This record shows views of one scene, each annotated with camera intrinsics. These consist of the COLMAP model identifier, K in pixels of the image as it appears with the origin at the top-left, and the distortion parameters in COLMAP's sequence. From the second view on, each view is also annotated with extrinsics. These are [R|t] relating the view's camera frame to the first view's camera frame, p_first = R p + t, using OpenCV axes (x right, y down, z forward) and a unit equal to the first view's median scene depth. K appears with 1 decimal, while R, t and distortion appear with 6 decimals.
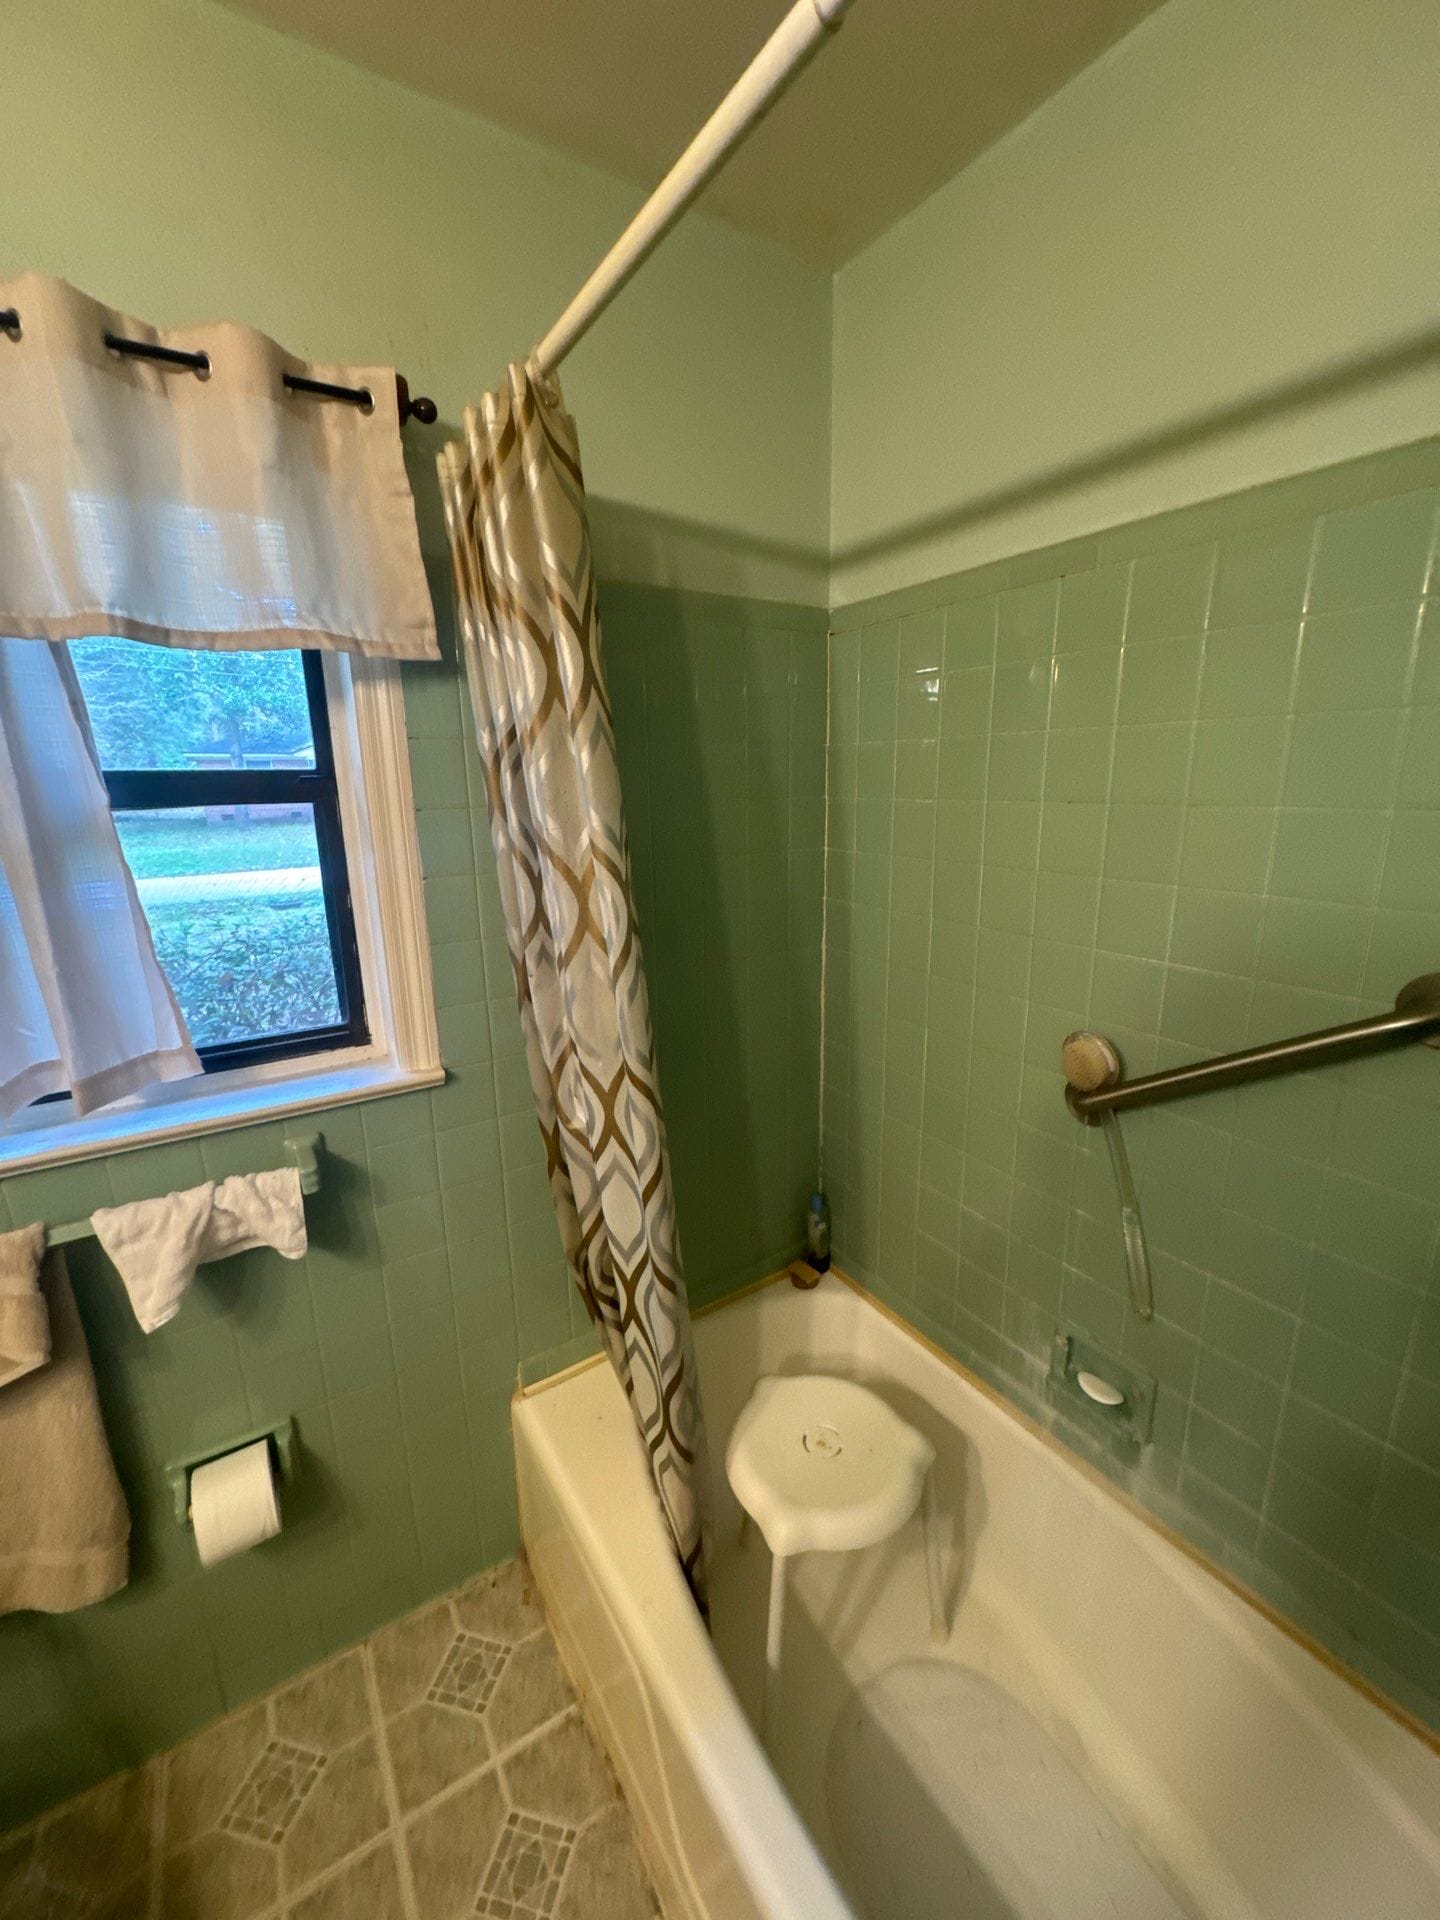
lens RADIAL K [[768.5, 0, 731.3], [0, 768.5, 969.3], [0, 0, 1]] dist [0.000752, -0.001231]
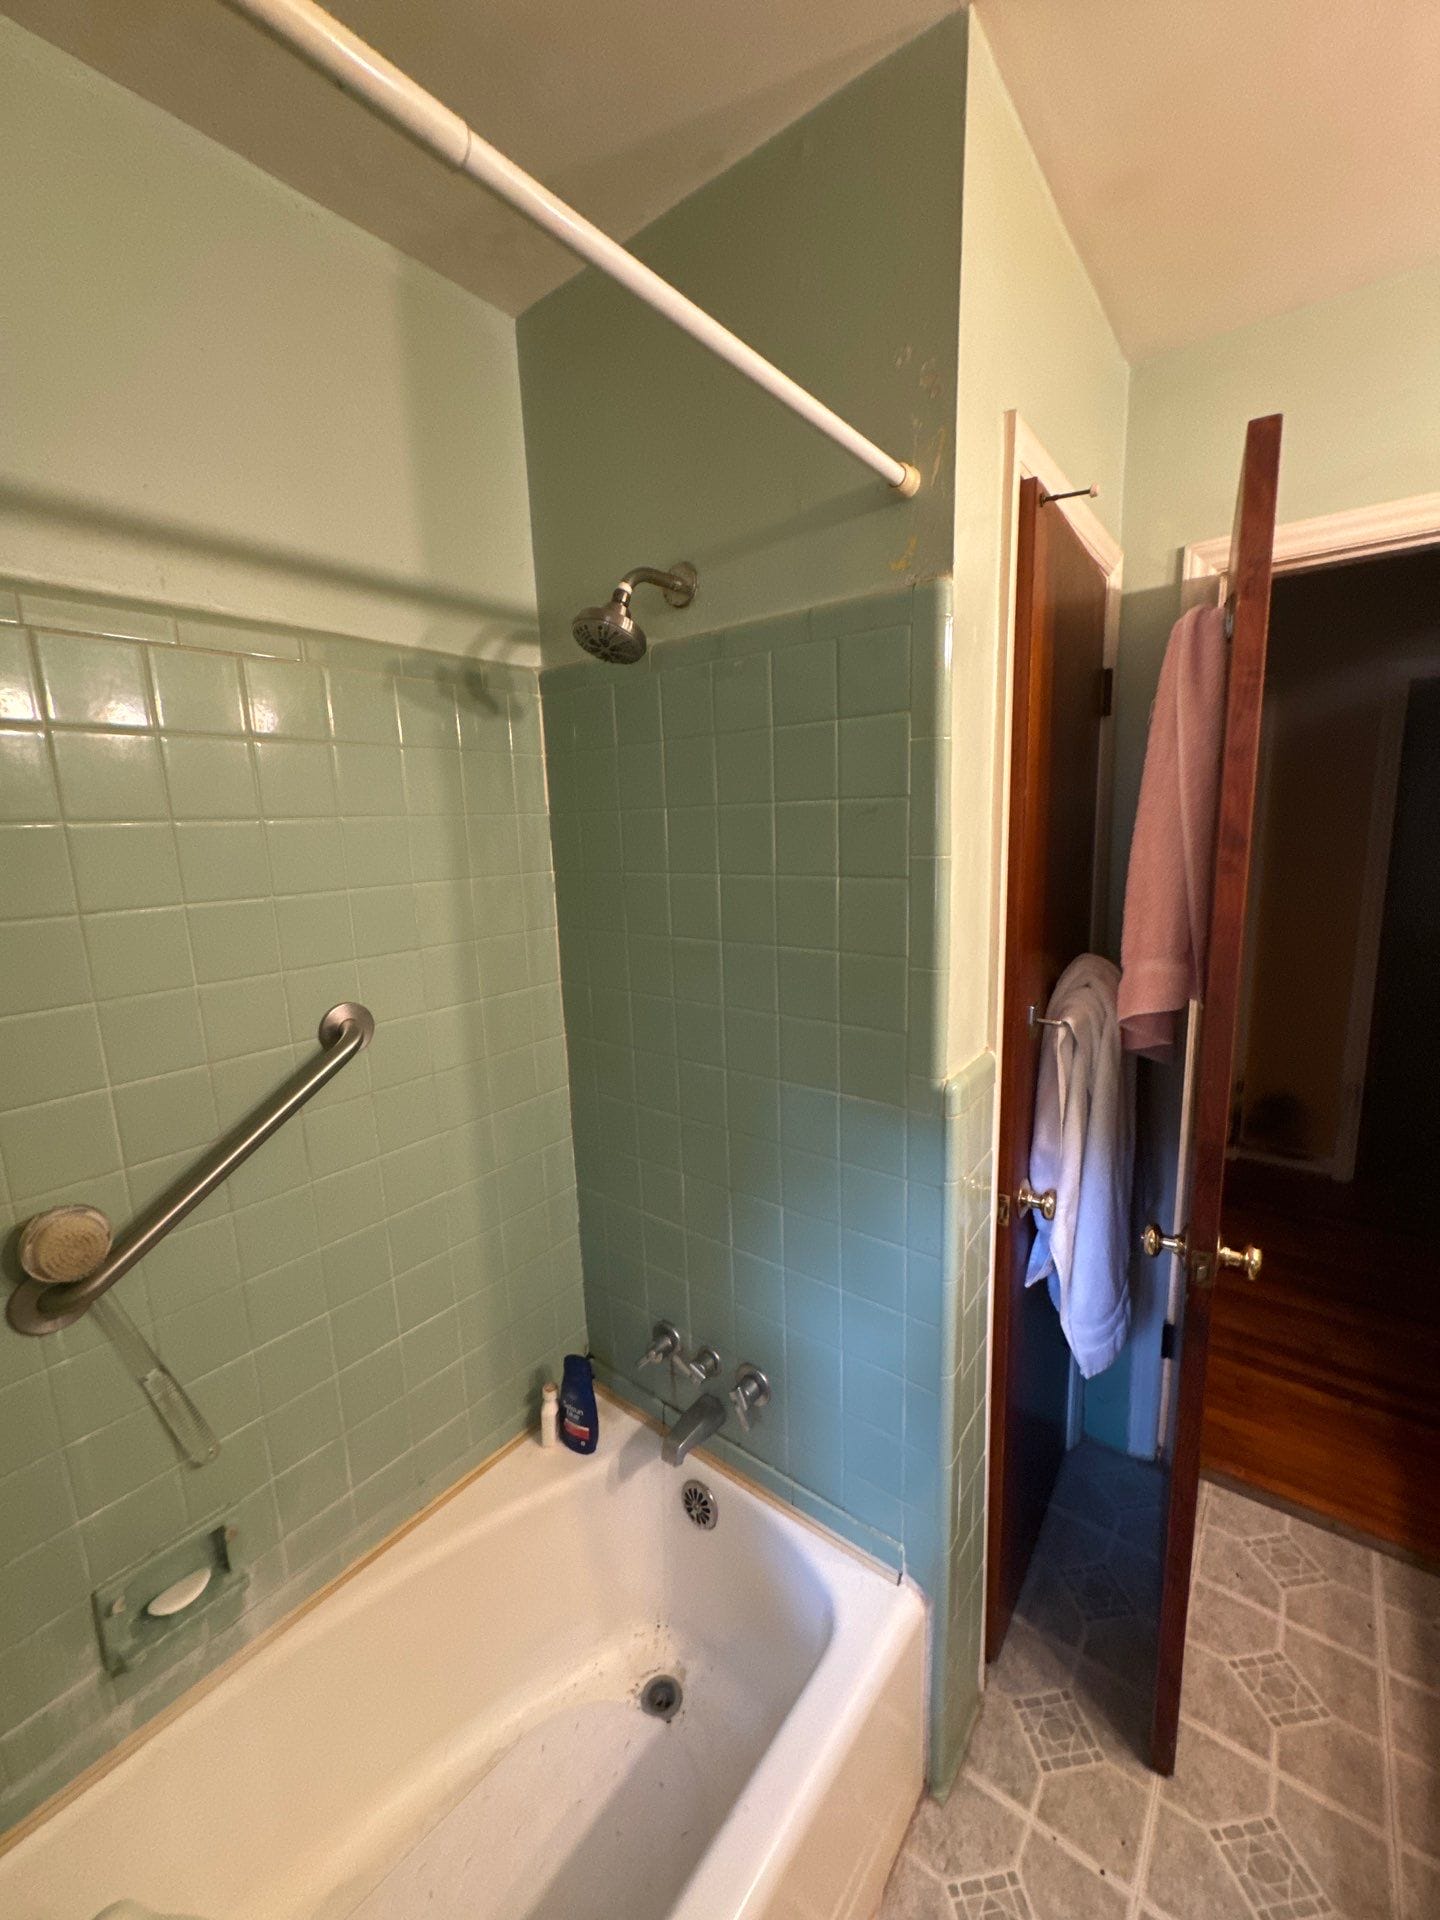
lens RADIAL K [[768.5, 0, 725.6], [0, 768.5, 958.2], [0, 0, 1]] dist [0.000752, -0.001231]
pose [[-0.330149, -0.139841, 0.933513, -0.441098], [0.264042, 0.935804, 0.233566, -0.157686], [-0.906247, 0.323598, -0.272031, 0.495629]]
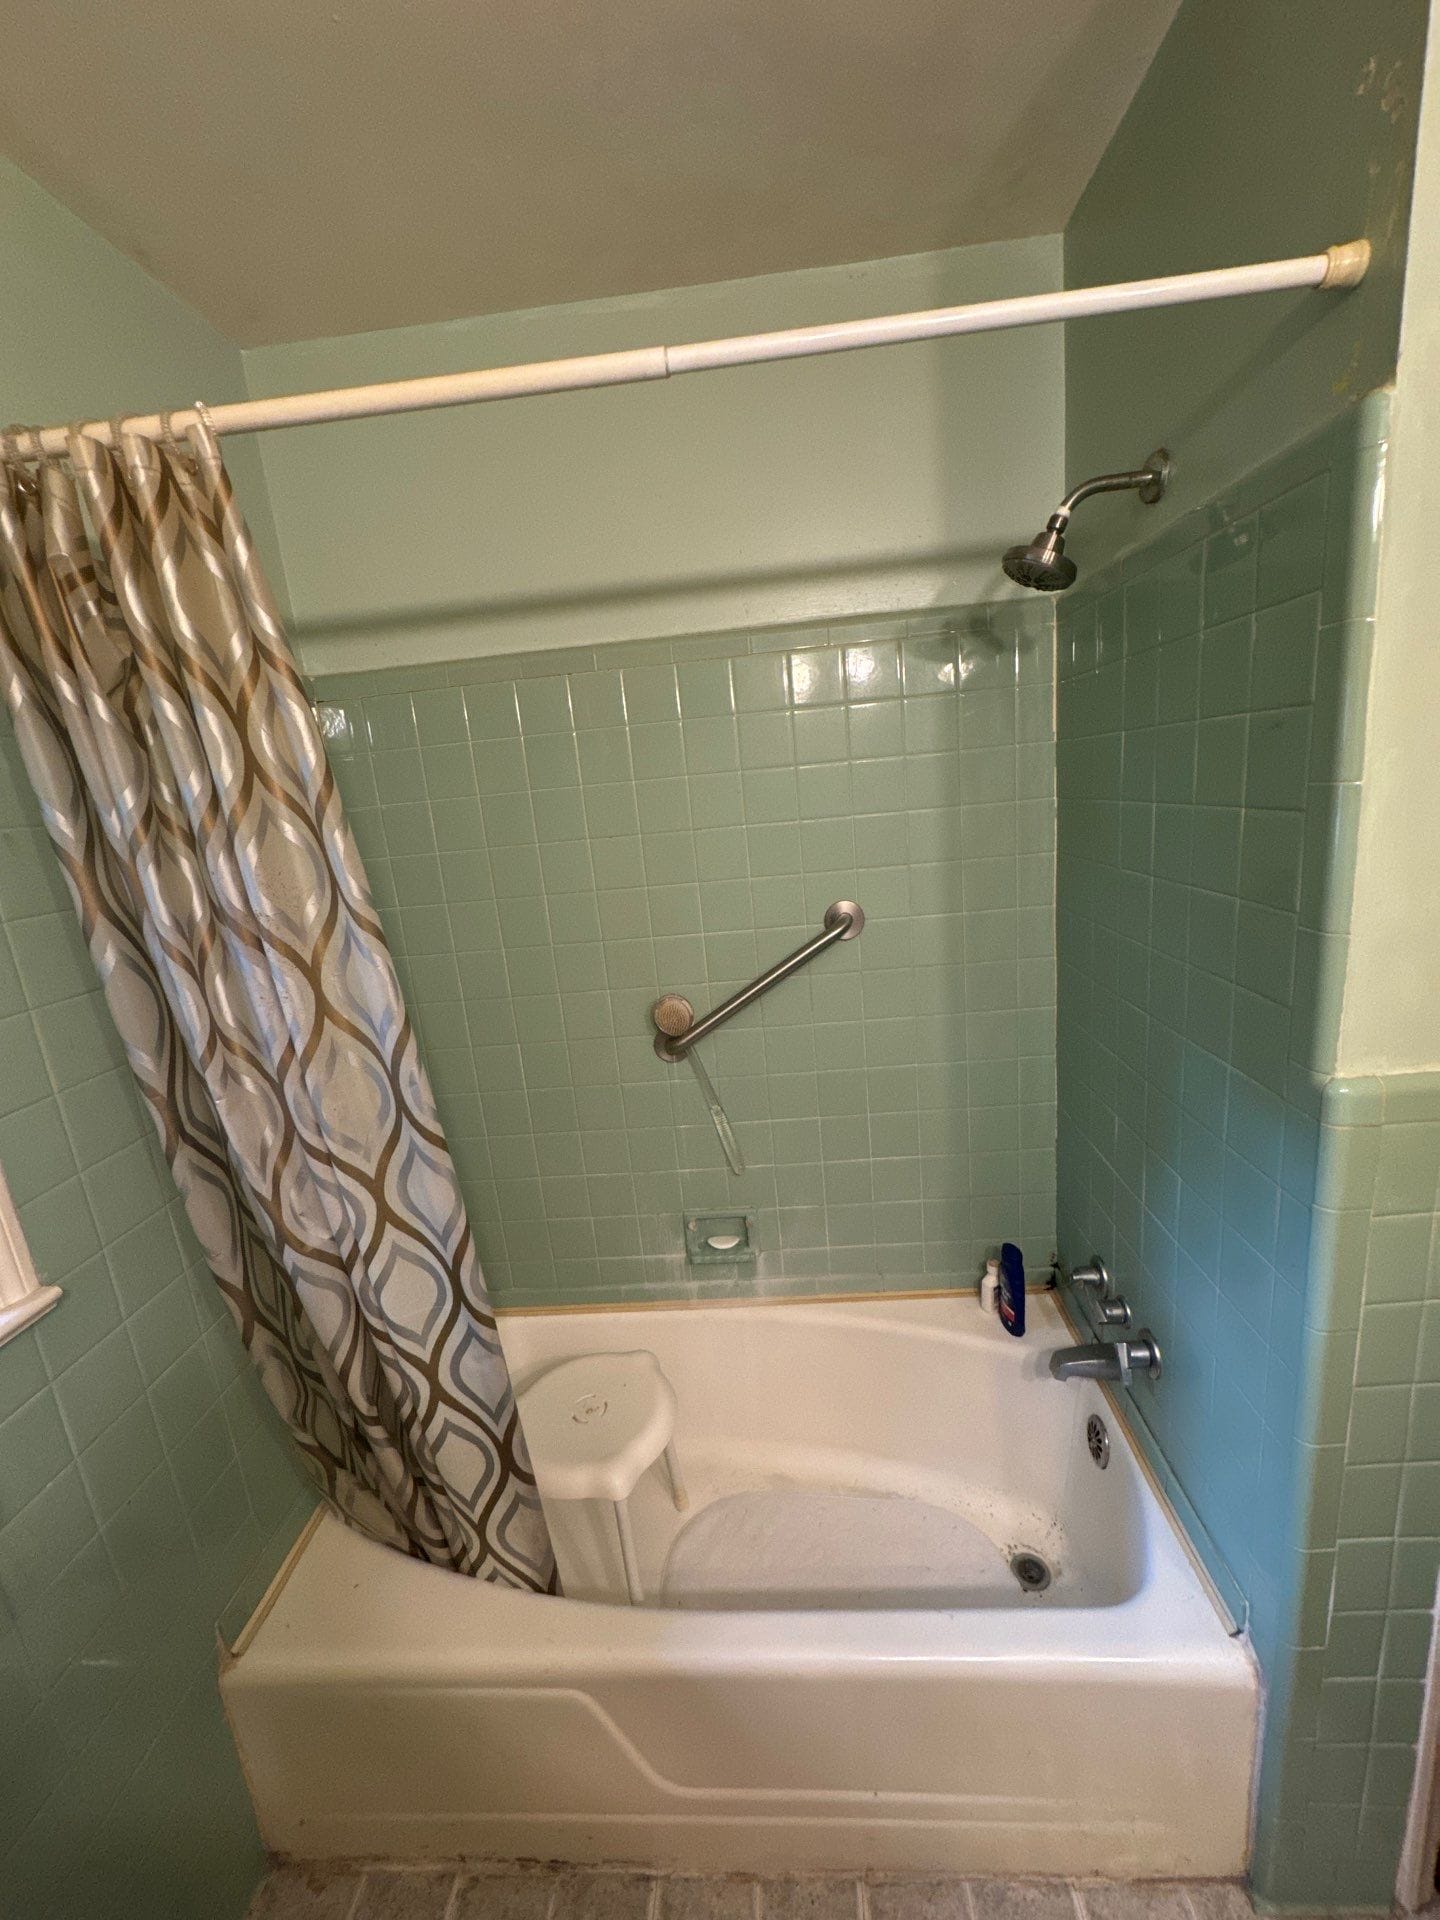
lens RADIAL K [[768.5, 0, 726.7], [0, 768.5, 958.5], [0, 0, 1]] dist [0.000752, -0.001231]
pose [[0.590372, -0.215512, 0.777828, -0.543606], [0.272664, 0.960292, 0.059116, -0.037919], [-0.759681, 0.177185, 0.625691, 0.020987]]
